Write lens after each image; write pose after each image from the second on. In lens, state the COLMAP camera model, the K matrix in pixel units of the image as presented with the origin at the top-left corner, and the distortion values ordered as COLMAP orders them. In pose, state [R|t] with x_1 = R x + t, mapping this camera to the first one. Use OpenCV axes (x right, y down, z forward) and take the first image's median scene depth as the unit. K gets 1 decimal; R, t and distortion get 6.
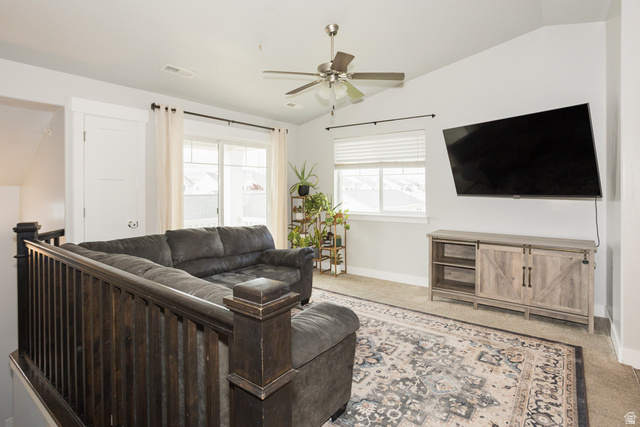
lens RADIAL K [[338.2, 0, 317.4], [0, 338.2, 188.5], [0, 0, 1]] dist [-0.010566, 0.000685]
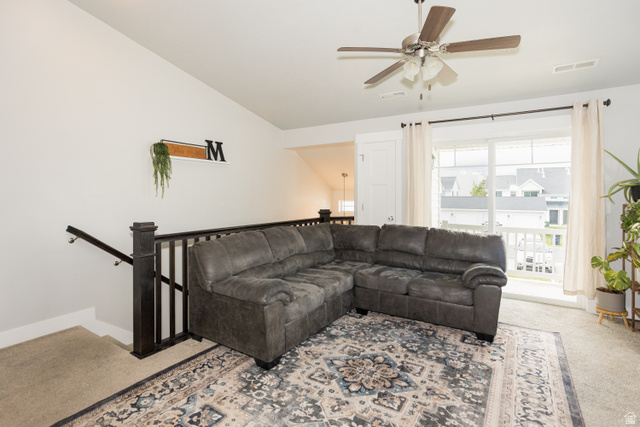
lens RADIAL K [[315.1, 0, 318.0], [0, 315.1, 197.6], [0, 0, 1]] dist [-0.062270, 0.040320]
pose [[0.079010, 0.010936, -0.996814, 0.728917], [-0.005106, 0.999931, 0.010565, 0.016520], [0.996861, 0.004255, 0.079061, 0.659734]]
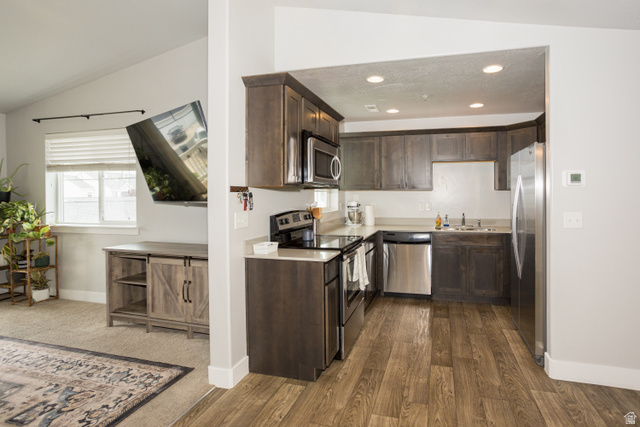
lens RADIAL K [[320.4, 0, 362.5], [0, 320.4, 195.4], [0, 0, 1]] dist [-0.028811, 0.012540]
pose [[0.921152, -0.000176, 0.389202, 0.728481], [0.001085, 0.999997, -0.002114, 0.005713], [-0.389200, 0.002369, 0.921150, 0.026896]]
